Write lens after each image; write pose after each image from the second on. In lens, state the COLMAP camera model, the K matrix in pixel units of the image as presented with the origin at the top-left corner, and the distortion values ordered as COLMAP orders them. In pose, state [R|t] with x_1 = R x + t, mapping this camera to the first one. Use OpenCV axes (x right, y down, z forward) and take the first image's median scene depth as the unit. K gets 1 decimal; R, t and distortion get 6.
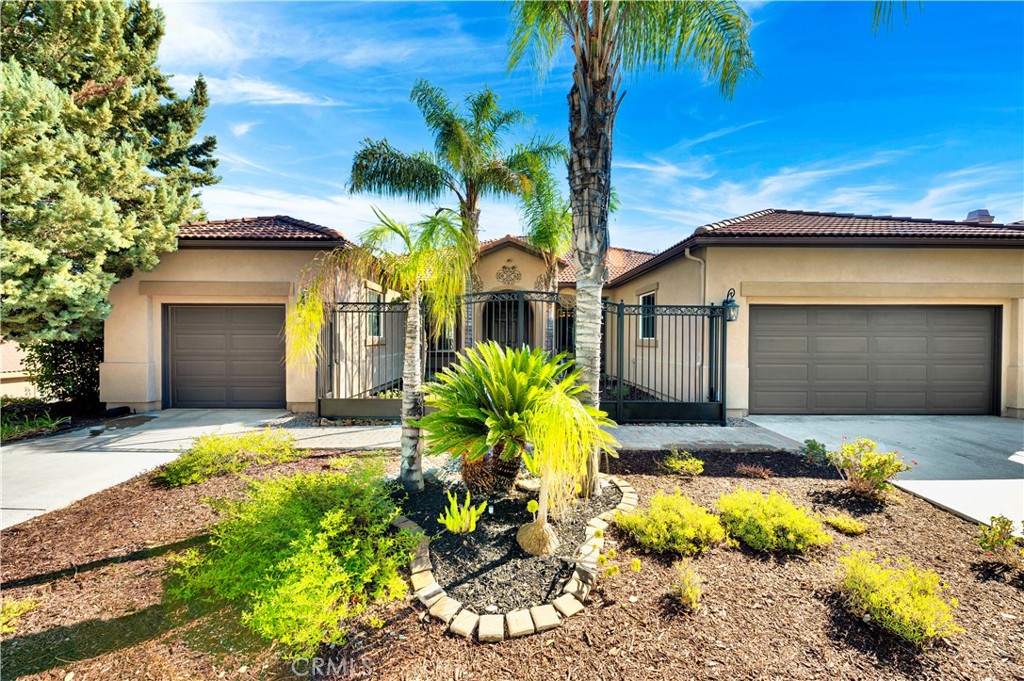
lens RADIAL K [[408.1, 0, 515.4], [0, 408.1, 343.2], [0, 0, 1]] dist [0.020530, -0.011634]
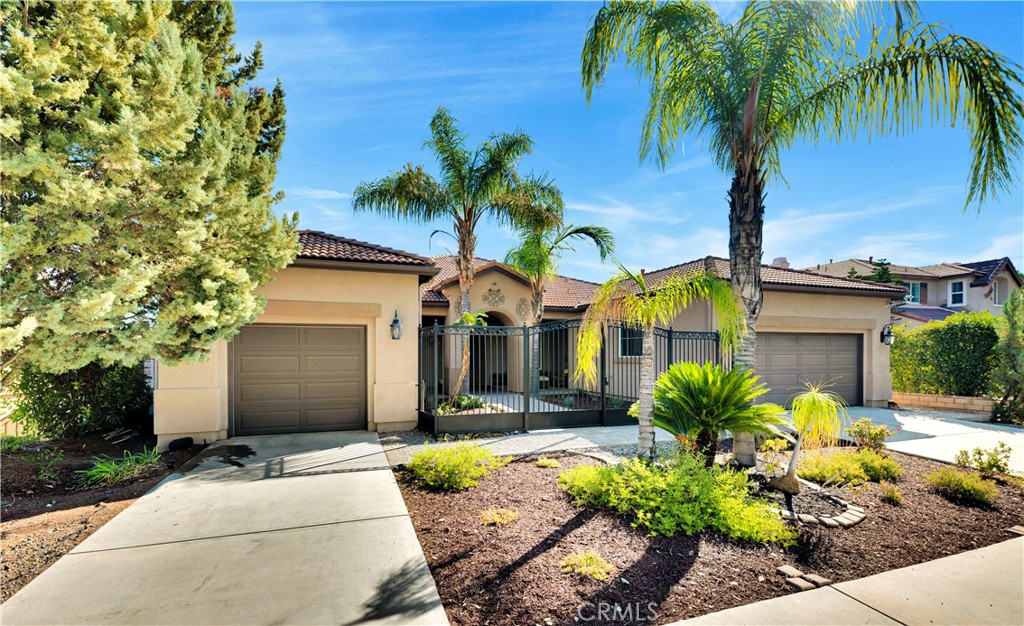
lens RADIAL K [[418.1, 0, 512.4], [0, 418.1, 356.7], [0, 0, 1]] dist [0.000222, 0.000027]
pose [[0.952217, -0.007255, 0.305337, -0.530547], [0.010424, 0.999907, -0.008750, -0.006025], [-0.305245, 0.011514, 0.952204, -0.080685]]
